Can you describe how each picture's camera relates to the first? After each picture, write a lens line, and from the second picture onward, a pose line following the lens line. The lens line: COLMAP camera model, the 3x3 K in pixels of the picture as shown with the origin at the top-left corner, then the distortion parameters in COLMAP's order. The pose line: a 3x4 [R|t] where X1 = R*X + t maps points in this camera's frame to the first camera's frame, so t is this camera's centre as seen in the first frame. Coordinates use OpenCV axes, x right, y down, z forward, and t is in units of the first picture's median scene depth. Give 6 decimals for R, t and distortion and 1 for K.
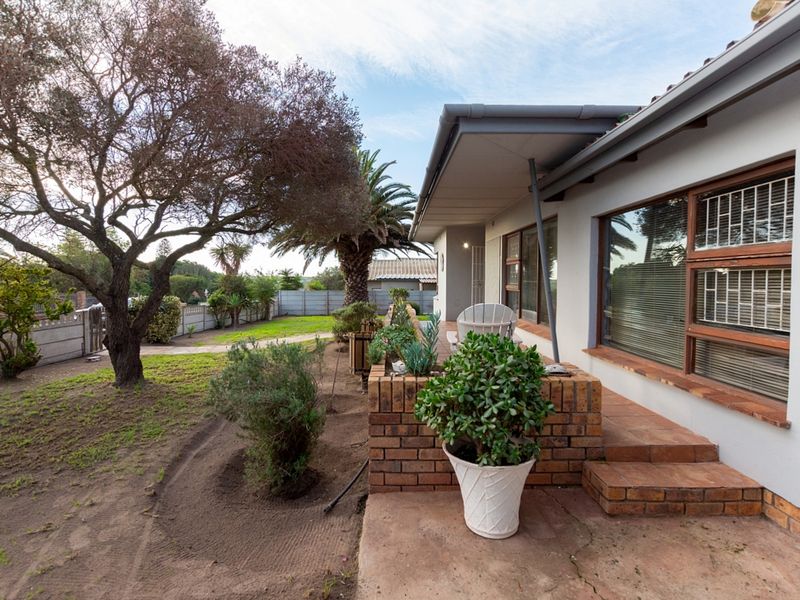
lens RADIAL K [[411.2, 0, 397.6], [0, 411.2, 295.9], [0, 0, 1]] dist [-0.000318, -0.000141]
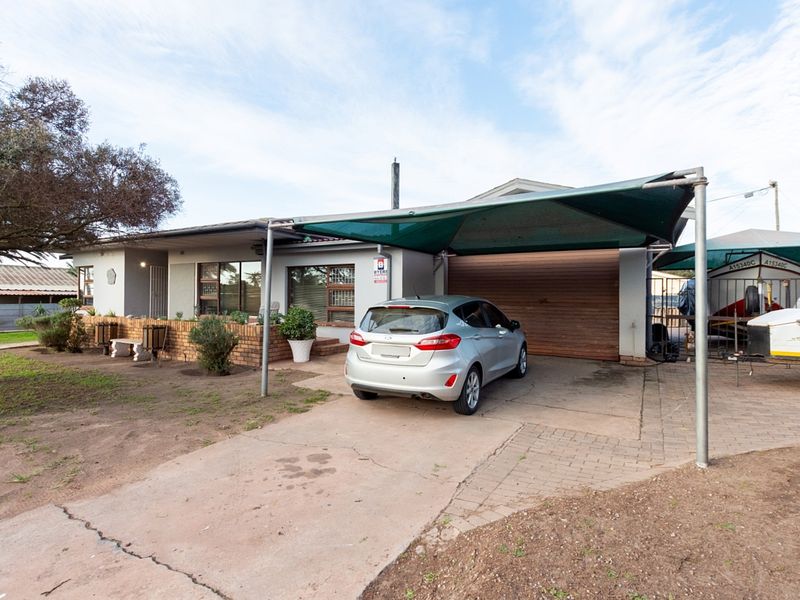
lens RADIAL K [[411.2, 0, 397.6], [0, 411.2, 295.9], [0, 0, 1]] dist [-0.000318, -0.000141]
pose [[0.543193, 0.002492, 0.839604, -1.729670], [0.024109, 0.999537, -0.018564, 0.056647], [-0.839262, 0.030326, 0.542881, -1.235768]]
